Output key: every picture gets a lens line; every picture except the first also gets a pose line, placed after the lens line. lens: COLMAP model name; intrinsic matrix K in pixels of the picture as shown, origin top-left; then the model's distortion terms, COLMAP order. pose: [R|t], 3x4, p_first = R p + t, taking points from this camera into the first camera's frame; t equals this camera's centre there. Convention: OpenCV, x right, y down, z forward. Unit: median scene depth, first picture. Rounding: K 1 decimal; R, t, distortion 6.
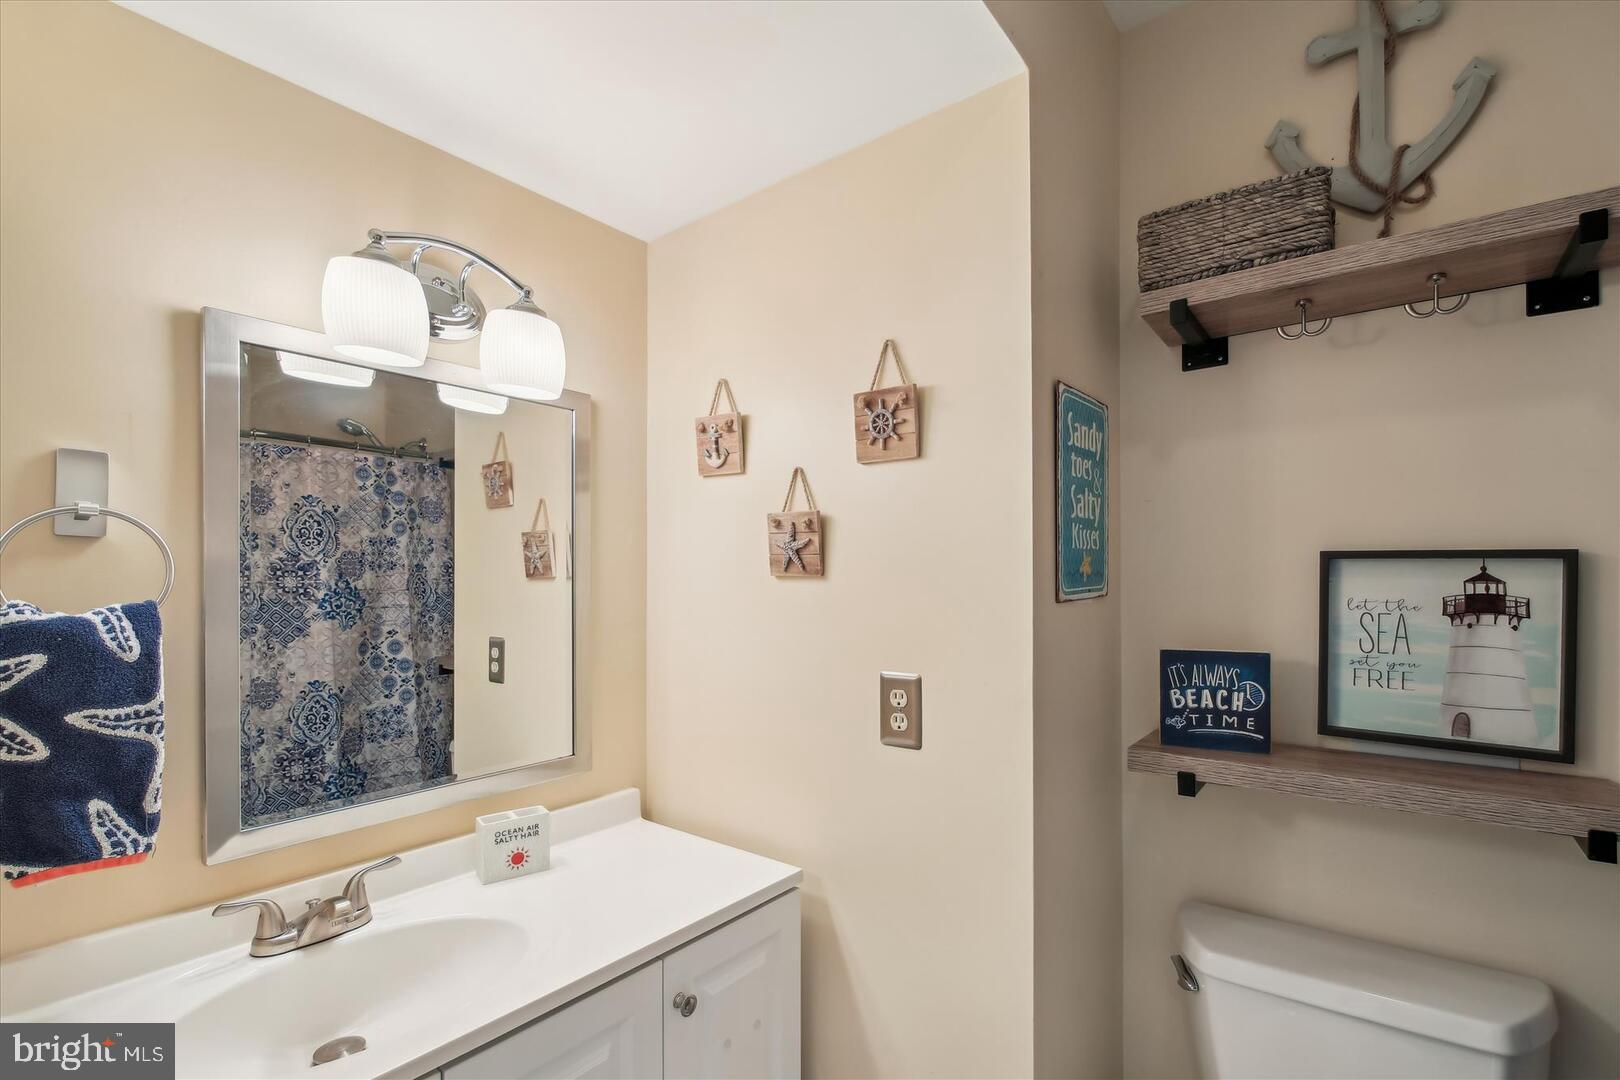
lens RADIAL K [[753.2, 0, 811.6], [0, 753.2, 576.7], [0, 0, 1]] dist [-0.002203, -0.000600]
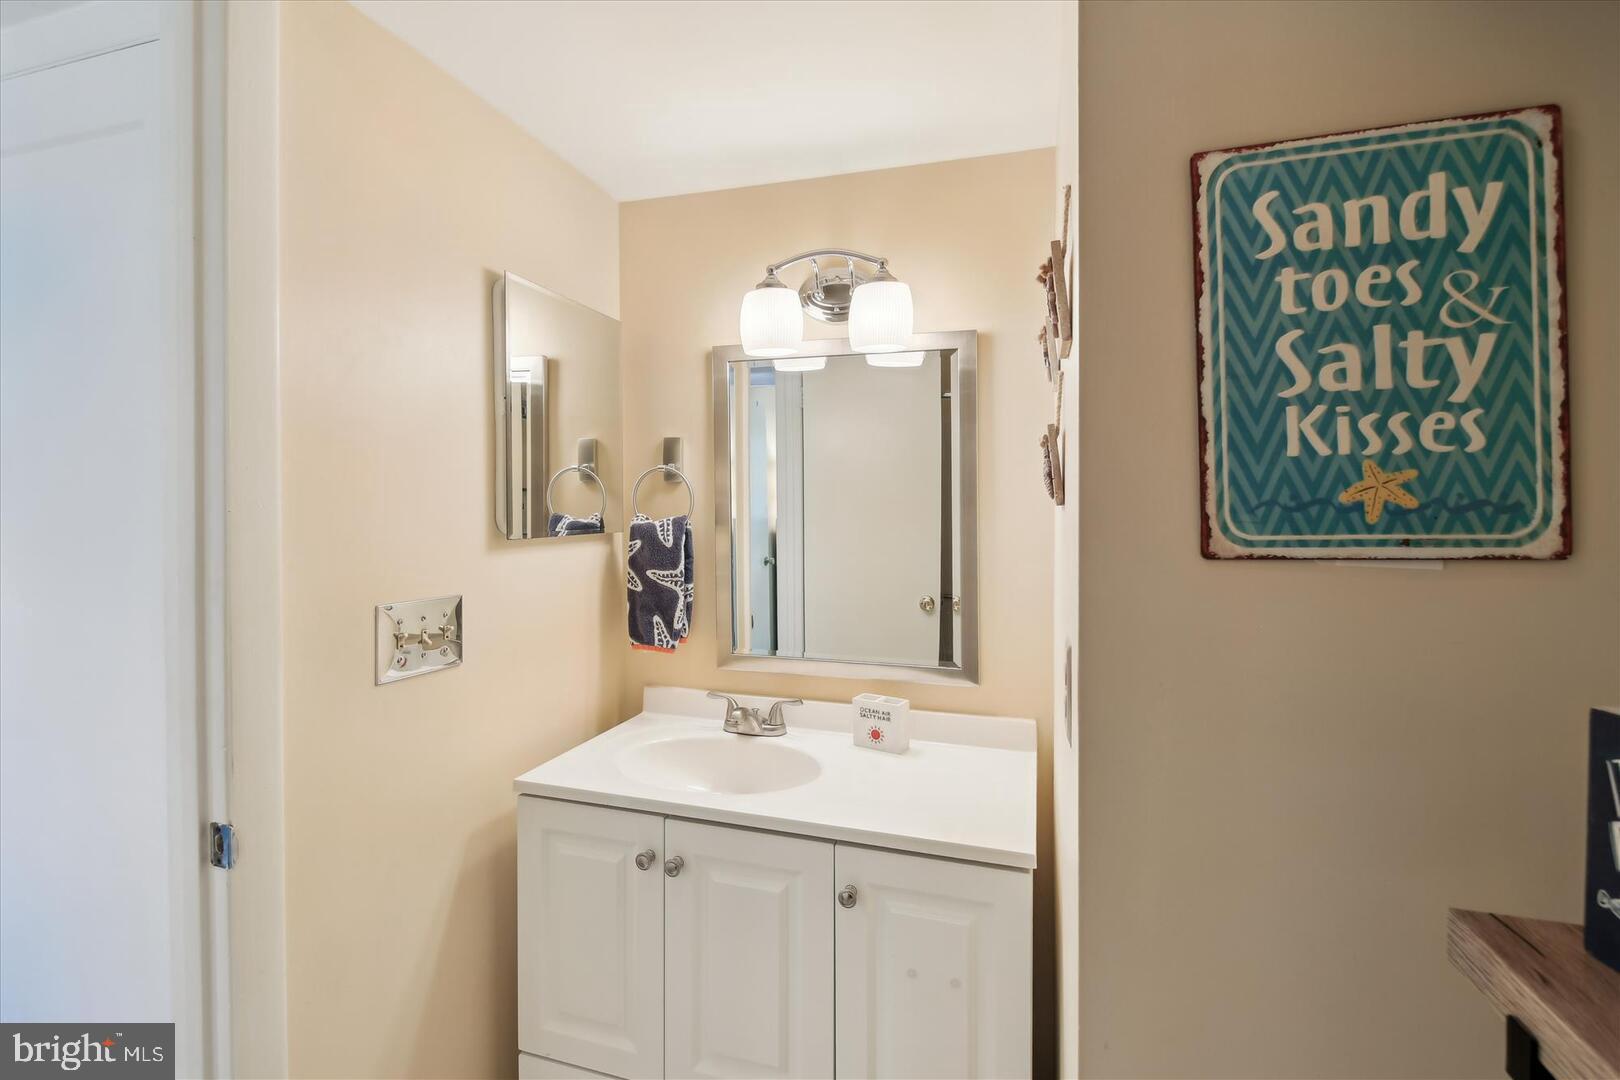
lens RADIAL K [[728.7, 0, 807.6], [0, 728.7, 513.0], [0, 0, 1]] dist [-0.000298, 0.000296]
pose [[0.339140, 0.020818, -0.940506, 0.842350], [0.001080, 0.999746, 0.022519, -0.013521], [0.940735, -0.008653, 0.339031, 0.624819]]
